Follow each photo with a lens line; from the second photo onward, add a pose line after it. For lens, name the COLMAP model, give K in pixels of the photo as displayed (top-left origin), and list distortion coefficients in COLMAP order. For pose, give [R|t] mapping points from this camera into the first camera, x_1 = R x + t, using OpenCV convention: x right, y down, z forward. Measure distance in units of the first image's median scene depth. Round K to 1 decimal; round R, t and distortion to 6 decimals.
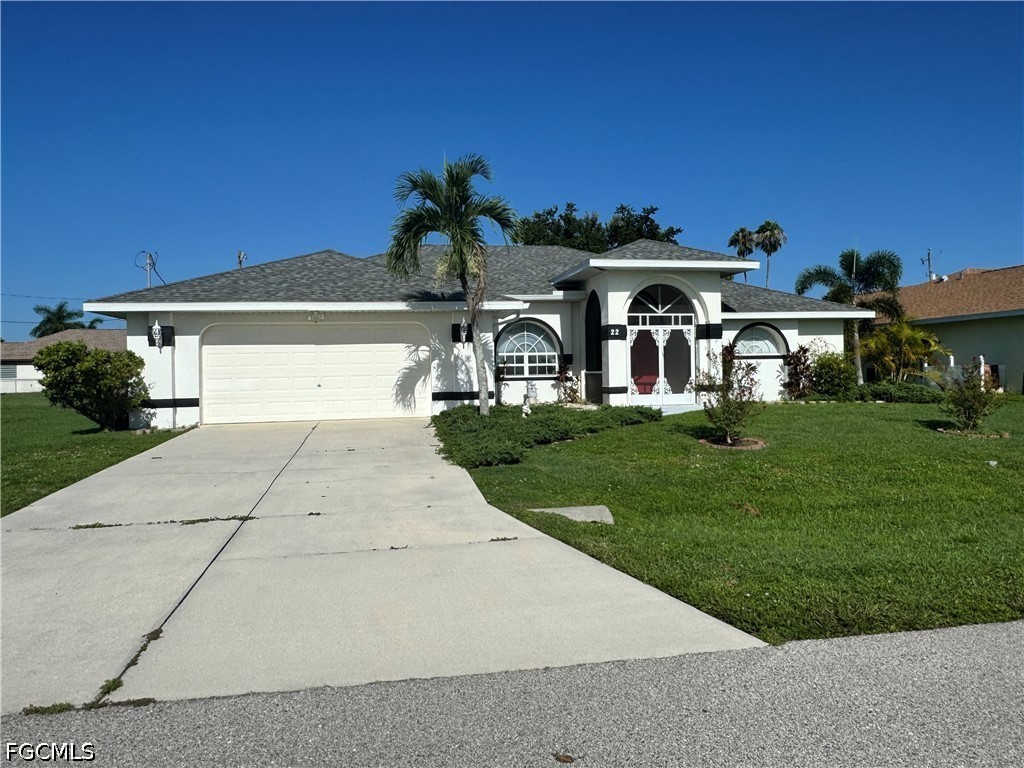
lens RADIAL K [[726.6, 0, 512.0], [0, 726.6, 384.0], [0, 0, 1]] dist [-0.052506, -0.000438]
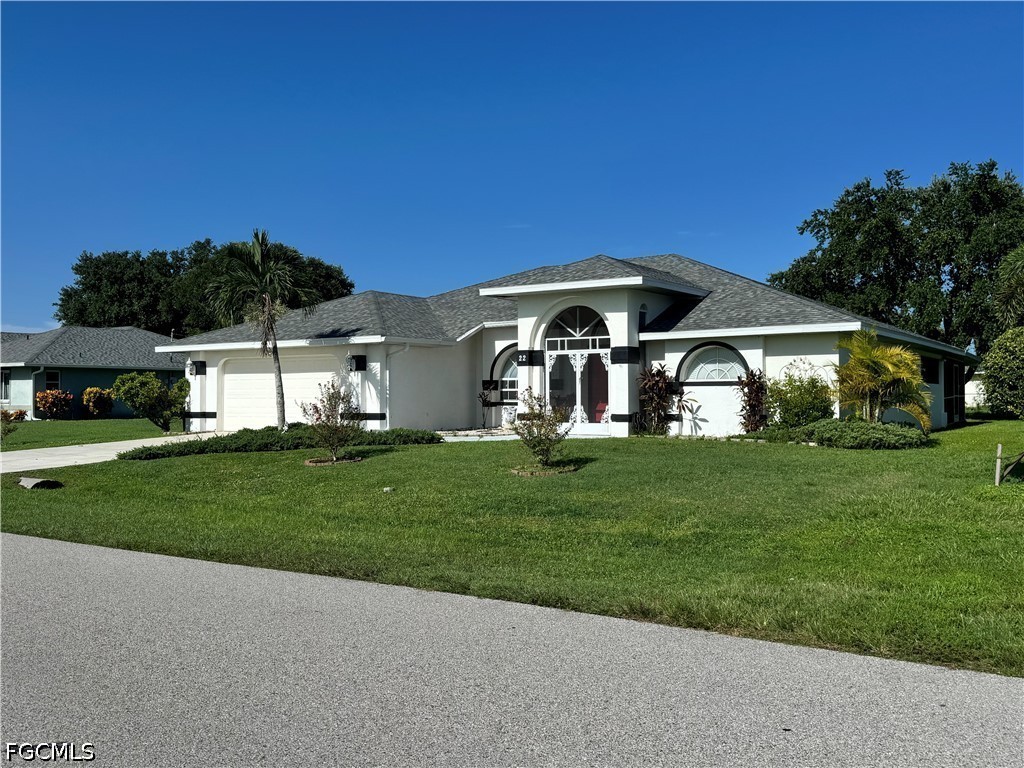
lens RADIAL K [[929.5, 0, 512.0], [0, 929.5, 384.0], [0, 0, 1]] dist [0.004471, 0.001322]
pose [[0.724819, 0.007286, -0.688900, 0.971516], [-0.020550, 0.999728, -0.011049, -0.021280], [0.688632, 0.022166, 0.724772, 0.069235]]
